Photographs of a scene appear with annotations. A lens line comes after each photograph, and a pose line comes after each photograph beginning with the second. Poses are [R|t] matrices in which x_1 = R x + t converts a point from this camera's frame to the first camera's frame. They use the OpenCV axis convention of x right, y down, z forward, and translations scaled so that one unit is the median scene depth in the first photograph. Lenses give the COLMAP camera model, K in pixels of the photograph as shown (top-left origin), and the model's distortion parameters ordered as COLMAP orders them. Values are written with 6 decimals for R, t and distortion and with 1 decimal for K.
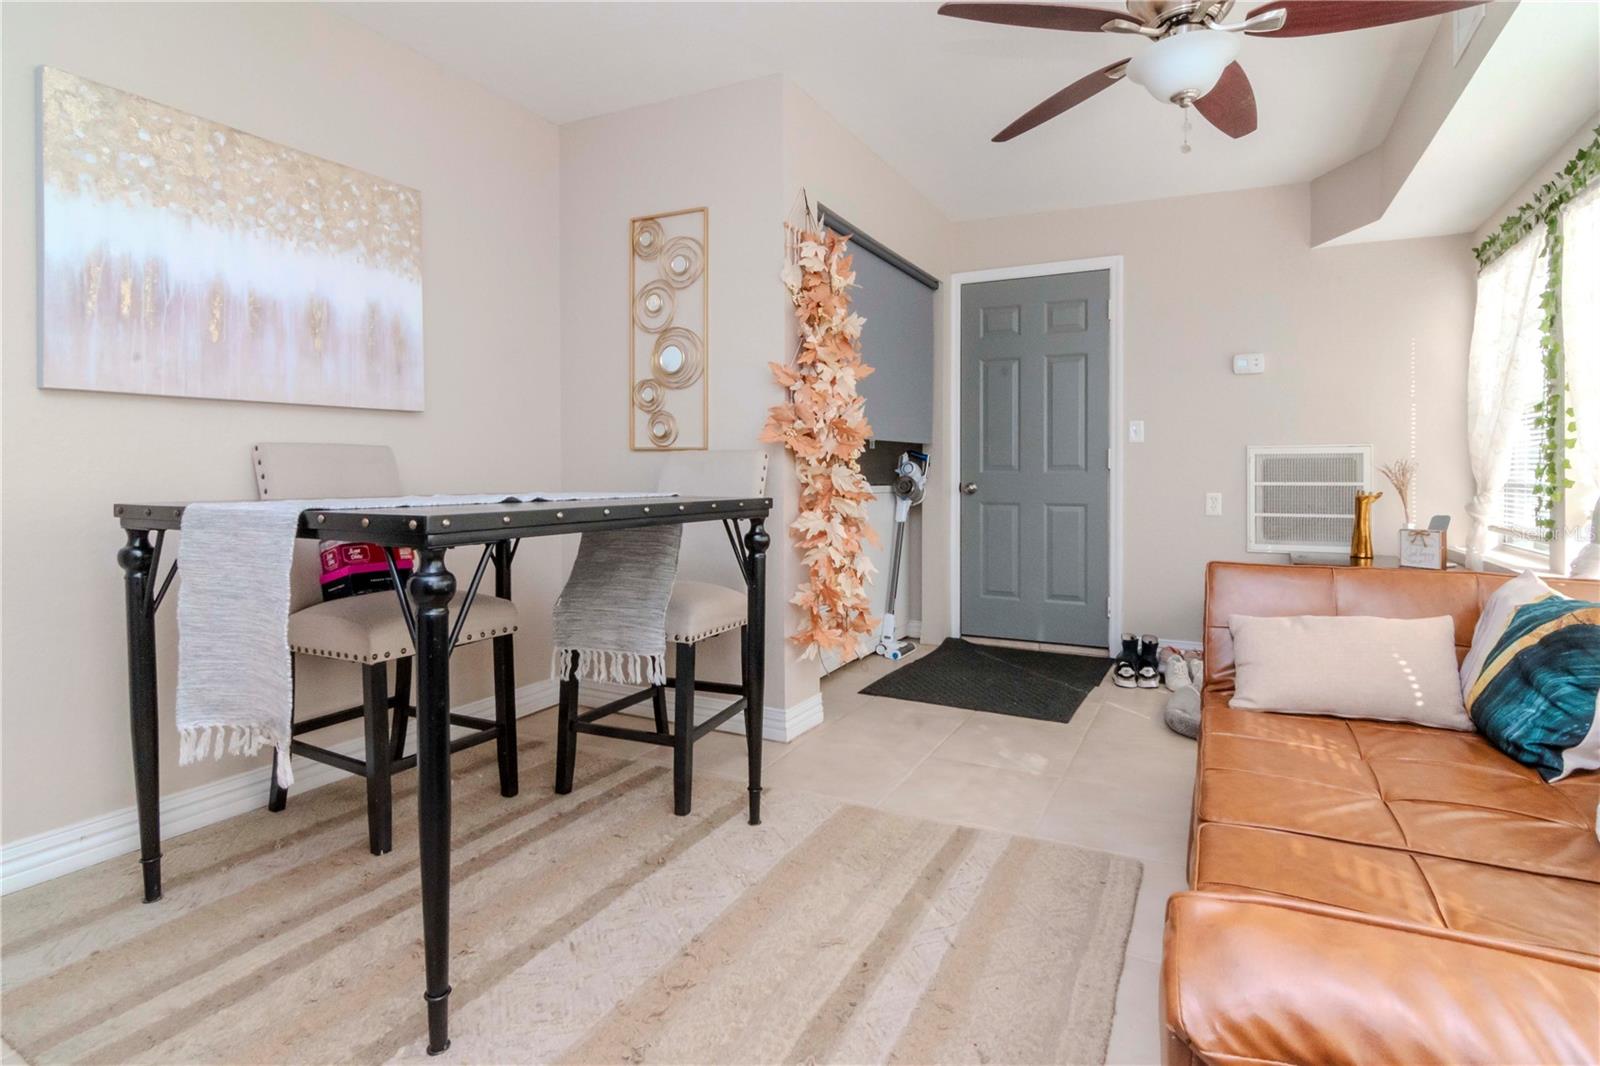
lens RADIAL K [[822.8, 0, 800.0], [0, 822.8, 533.0], [0, 0, 1]] dist [-0.032405, -0.000354]
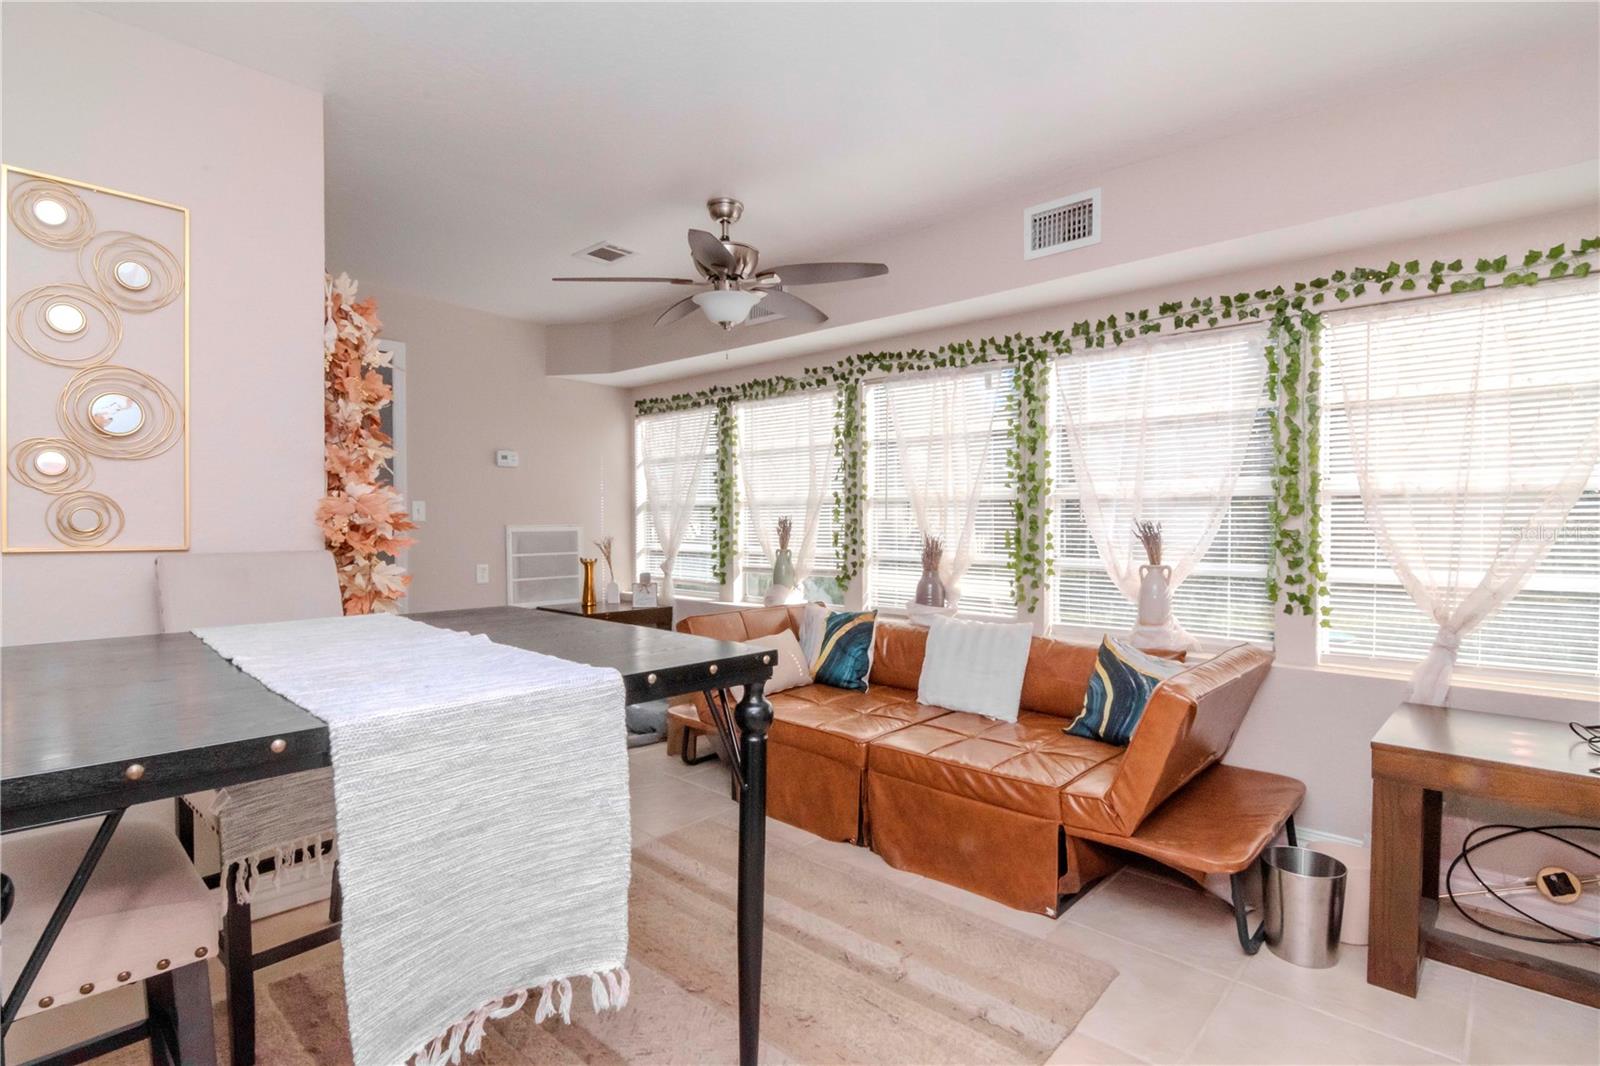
lens RADIAL K [[808.2, 0, 851.7], [0, 808.2, 530.2], [0, 0, 1]] dist [-0.014402, 0.000711]
pose [[0.200929, -0.010837, 0.979546, -0.673736], [0.067704, 0.997701, -0.002850, -0.074725], [-0.977263, 0.066892, 0.201201, 0.293803]]
